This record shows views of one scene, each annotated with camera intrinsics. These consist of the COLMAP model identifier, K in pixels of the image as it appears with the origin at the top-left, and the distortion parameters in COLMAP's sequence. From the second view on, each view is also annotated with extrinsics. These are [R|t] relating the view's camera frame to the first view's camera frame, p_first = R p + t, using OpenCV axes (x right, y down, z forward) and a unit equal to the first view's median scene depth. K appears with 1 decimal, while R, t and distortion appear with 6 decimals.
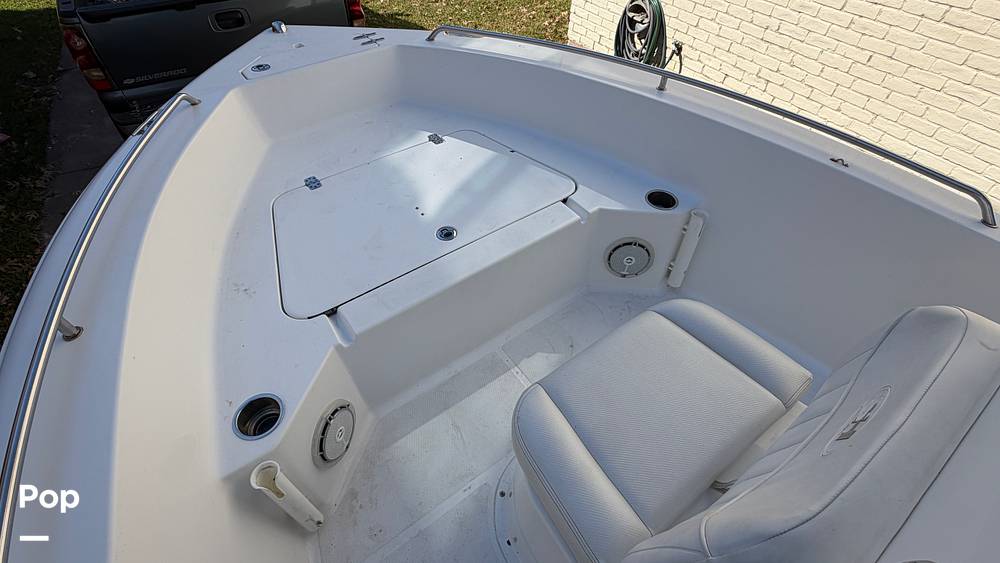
lens RADIAL K [[459.1, 0, 502.0], [0, 459.1, 284.4], [0, 0, 1]] dist [-0.002740, -0.000936]
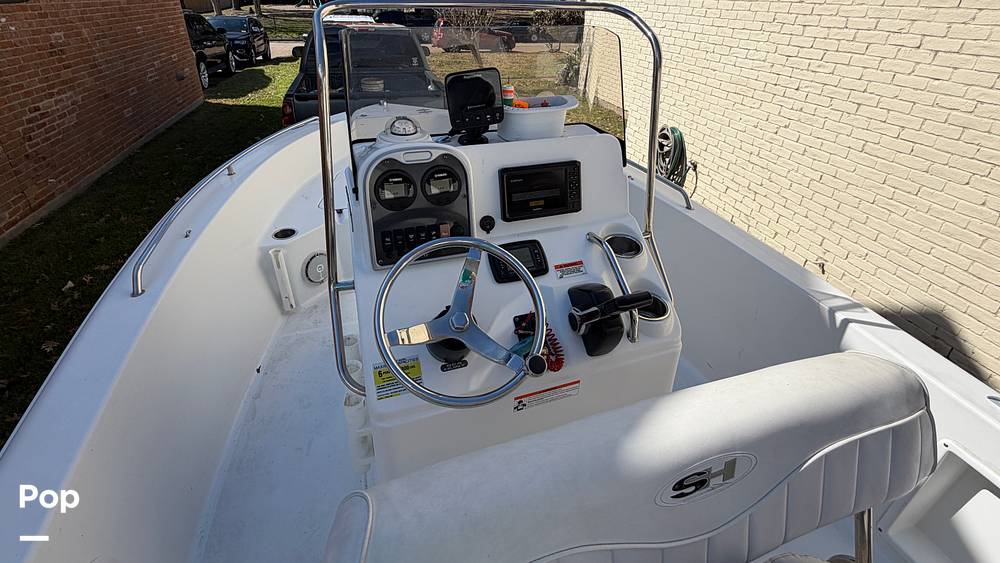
lens RADIAL K [[459.1, 0, 496.5], [0, 459.1, 216.2], [0, 0, 1]] dist [-0.002740, -0.000936]
pose [[0.956209, 0.142201, -0.255819, 0.235378], [-0.228524, 0.908835, -0.348994, 0.188043], [0.182870, 0.392172, 0.901532, -0.189783]]
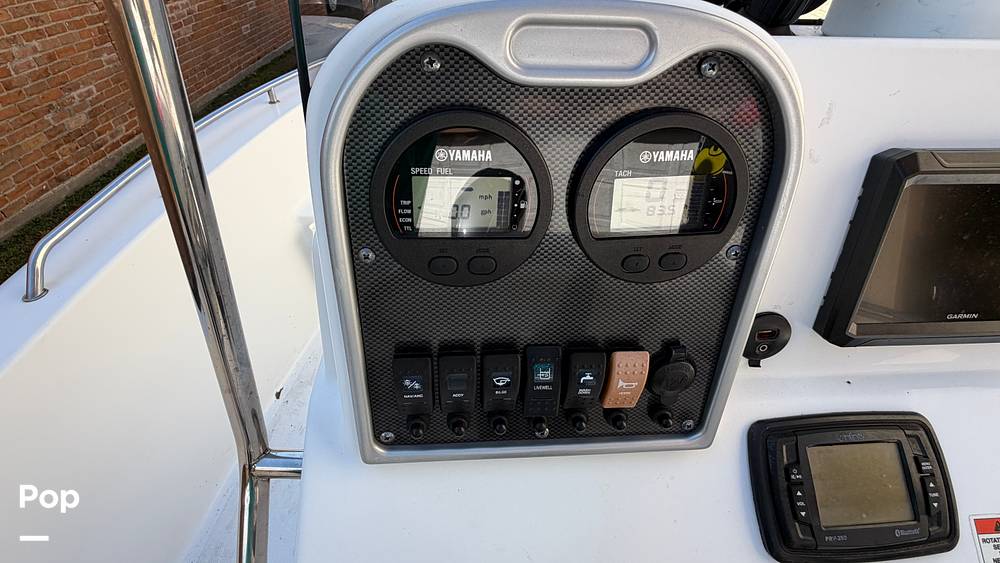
lens RADIAL K [[459.1, 0, 496.9], [0, 459.1, 279.6], [0, 0, 1]] dist [-0.002740, -0.000936]
pose [[0.843795, 0.355924, -0.401657, 0.144022], [-0.419151, 0.904467, -0.079063, 0.109233], [0.335145, 0.235068, 0.912371, -0.022592]]
